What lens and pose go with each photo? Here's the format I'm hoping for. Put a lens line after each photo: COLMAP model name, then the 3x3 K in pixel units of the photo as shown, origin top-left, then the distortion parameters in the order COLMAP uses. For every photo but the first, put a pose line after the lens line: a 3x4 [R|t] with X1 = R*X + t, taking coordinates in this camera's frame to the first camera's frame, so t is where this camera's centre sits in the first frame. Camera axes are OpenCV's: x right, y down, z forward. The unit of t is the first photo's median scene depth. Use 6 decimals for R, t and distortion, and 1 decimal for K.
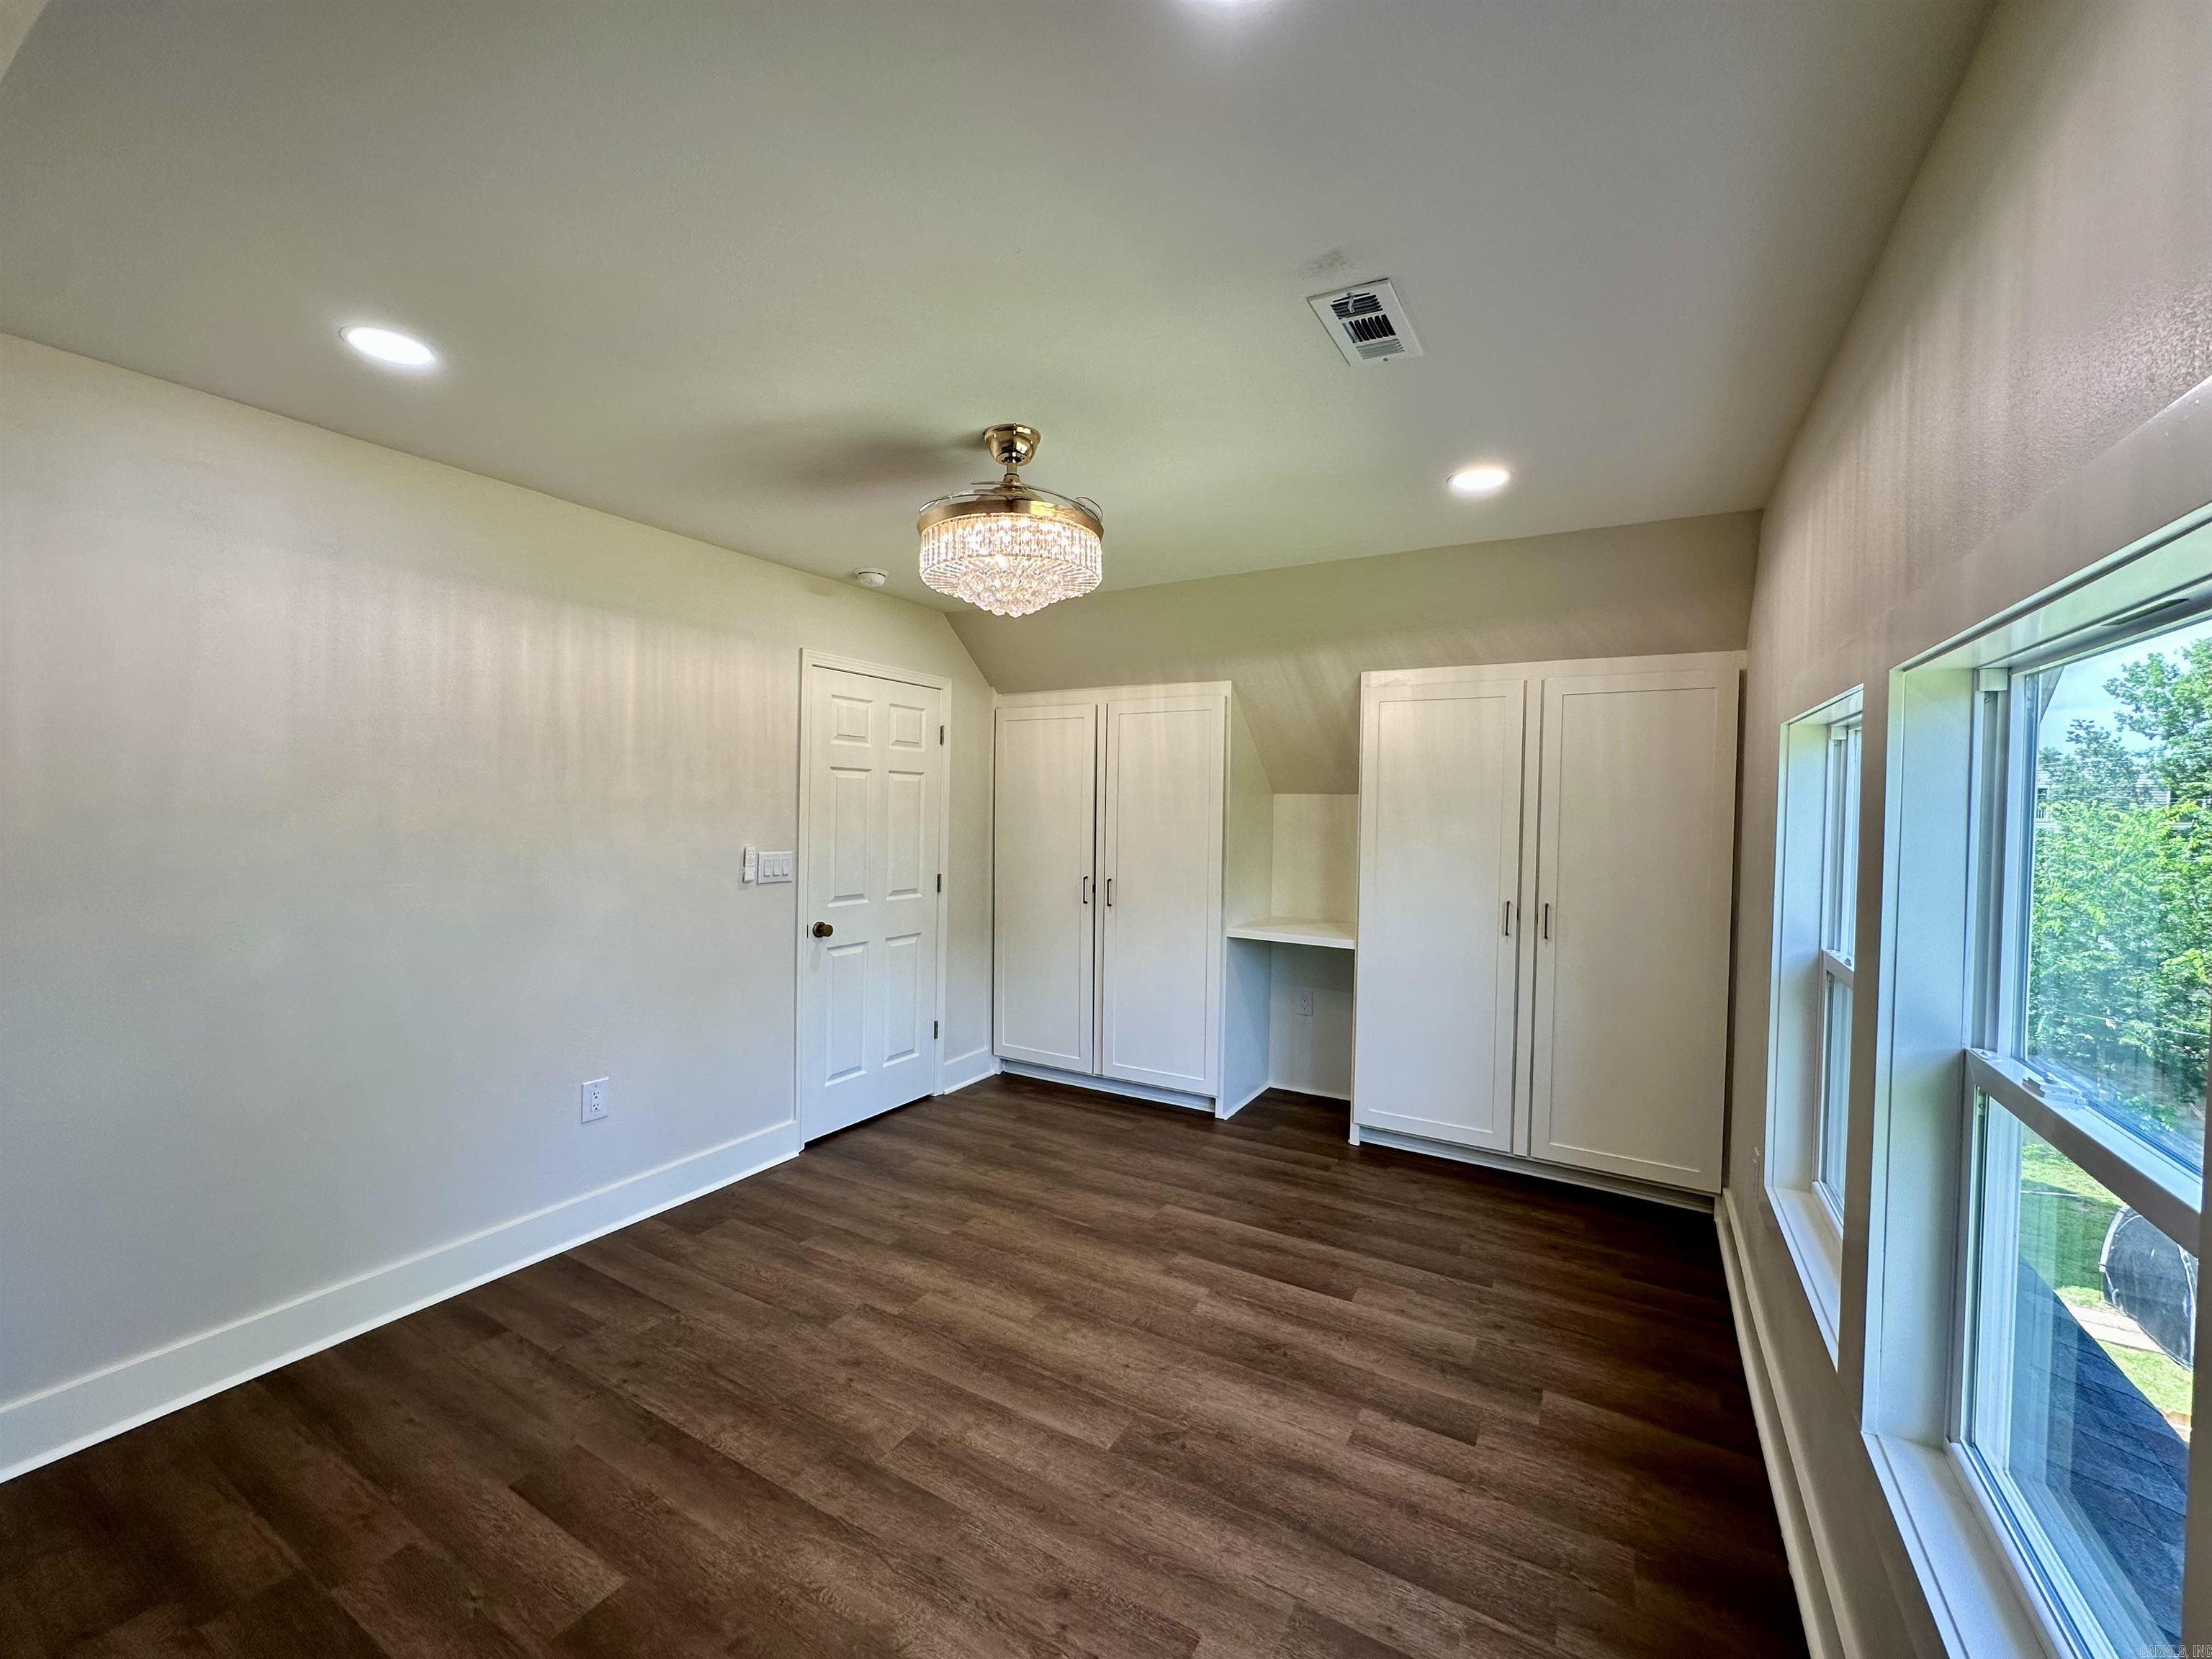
lens RADIAL K [[888.8, 0, 1106.0], [0, 888.8, 829.5], [0, 0, 1]] dist [-0.001506, -0.000238]
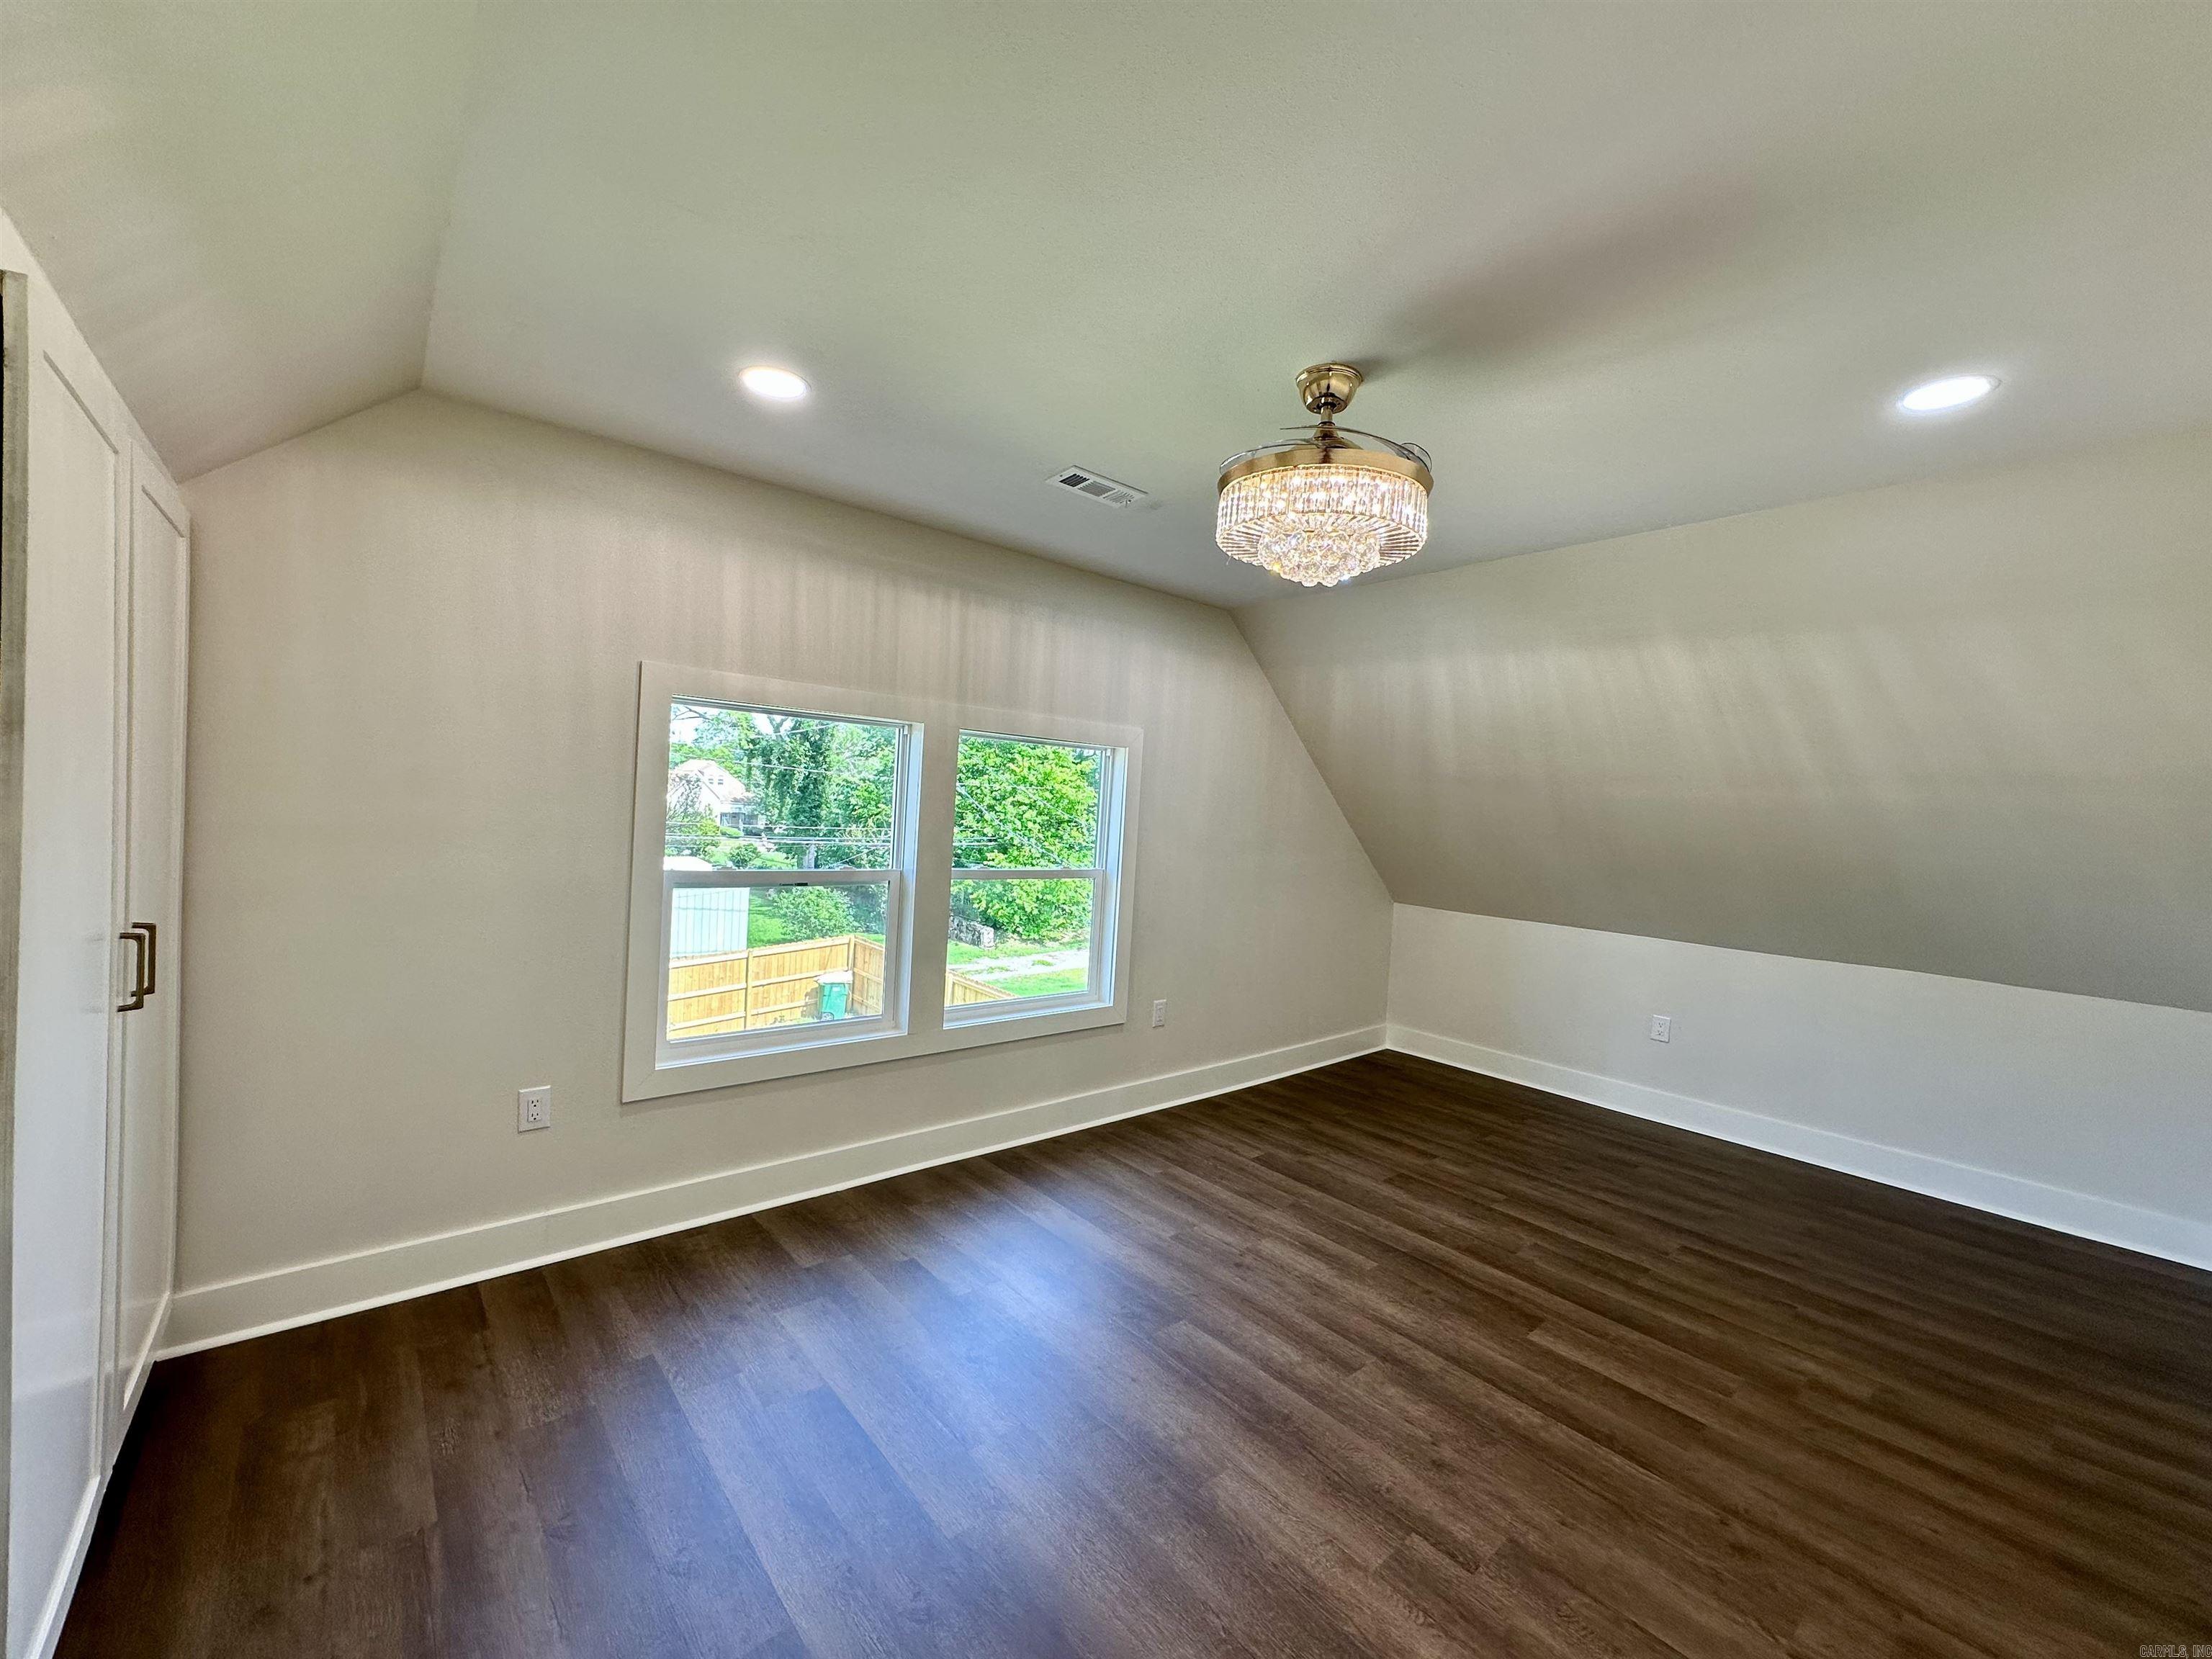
lens RADIAL K [[888.8, 0, 1106.0], [0, 888.8, 829.5], [0, 0, 1]] dist [-0.001506, -0.000238]
pose [[-0.942873, -0.073481, 0.324948, -0.226352], [-0.058247, 0.996709, 0.056378, -0.036319], [-0.328022, 0.034230, -0.944050, 2.002646]]
